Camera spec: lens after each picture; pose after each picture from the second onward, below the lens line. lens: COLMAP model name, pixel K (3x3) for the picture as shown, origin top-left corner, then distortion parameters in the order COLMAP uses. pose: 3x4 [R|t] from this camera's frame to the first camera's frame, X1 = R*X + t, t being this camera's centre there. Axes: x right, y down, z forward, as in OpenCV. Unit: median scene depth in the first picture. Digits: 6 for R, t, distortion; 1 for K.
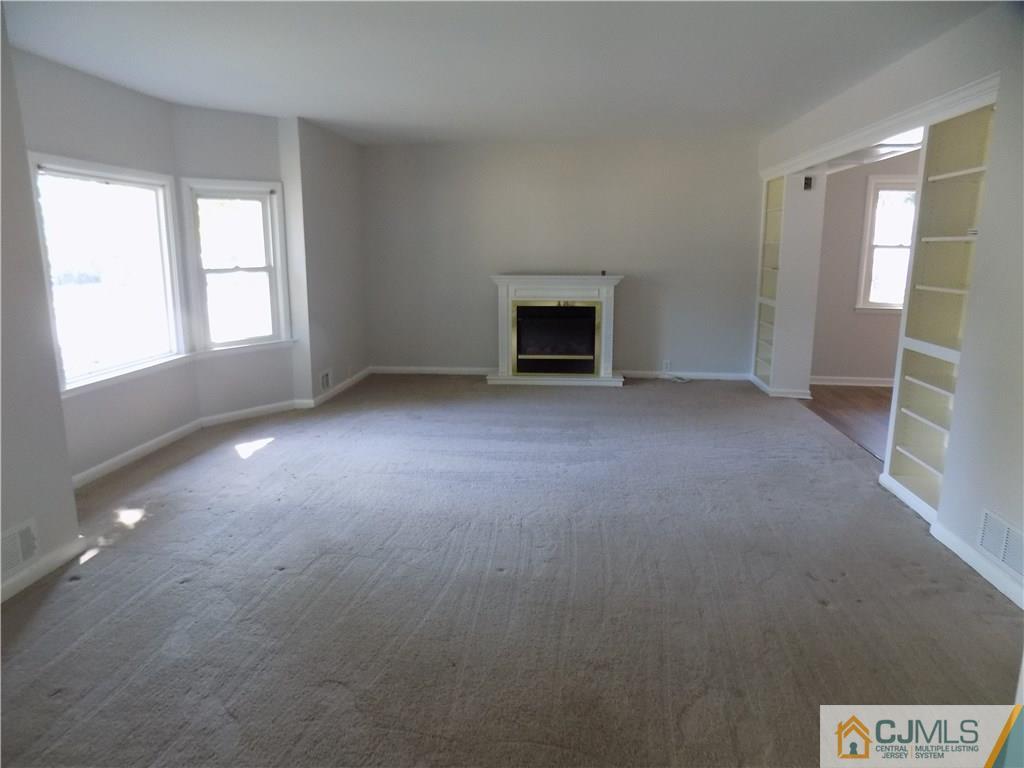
lens RADIAL K [[686.1, 0, 510.8], [0, 686.1, 389.4], [0, 0, 1]] dist [-0.075434, 0.083656]
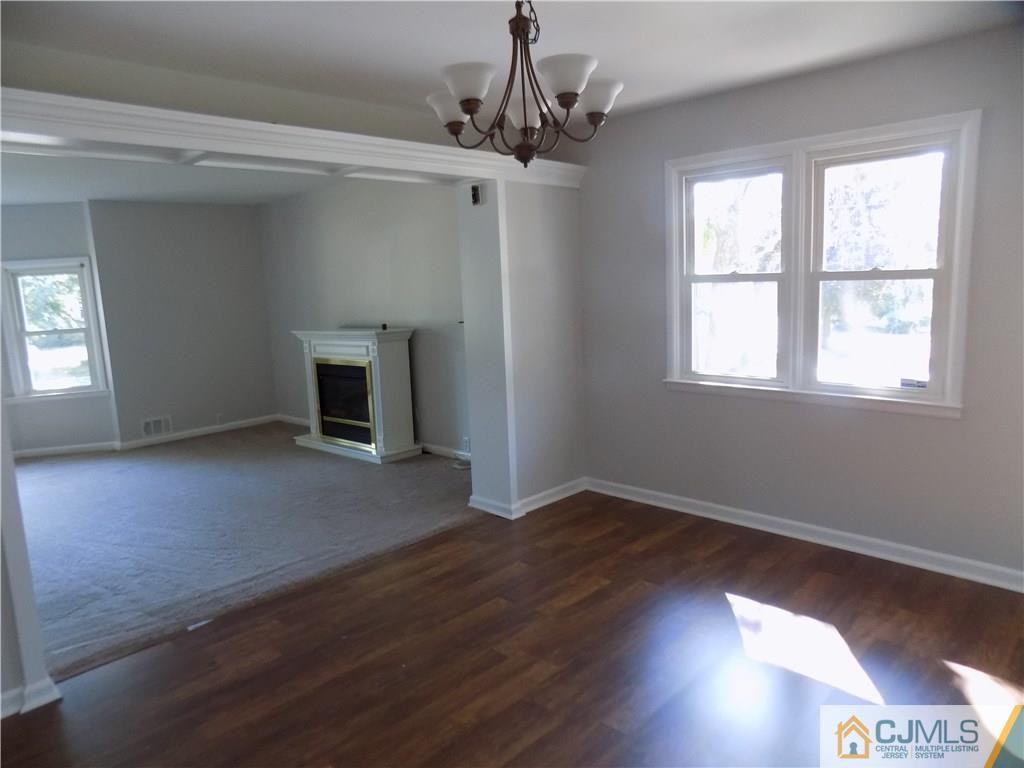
lens RADIAL K [[686.1, 0, 510.8], [0, 686.1, 389.4], [0, 0, 1]] dist [-0.075434, 0.083656]
pose [[0.779014, 0.054066, -0.624671, 0.795789], [-0.078395, 0.996856, -0.011486, -0.097330], [0.622086, 0.057919, 0.780804, 0.451094]]
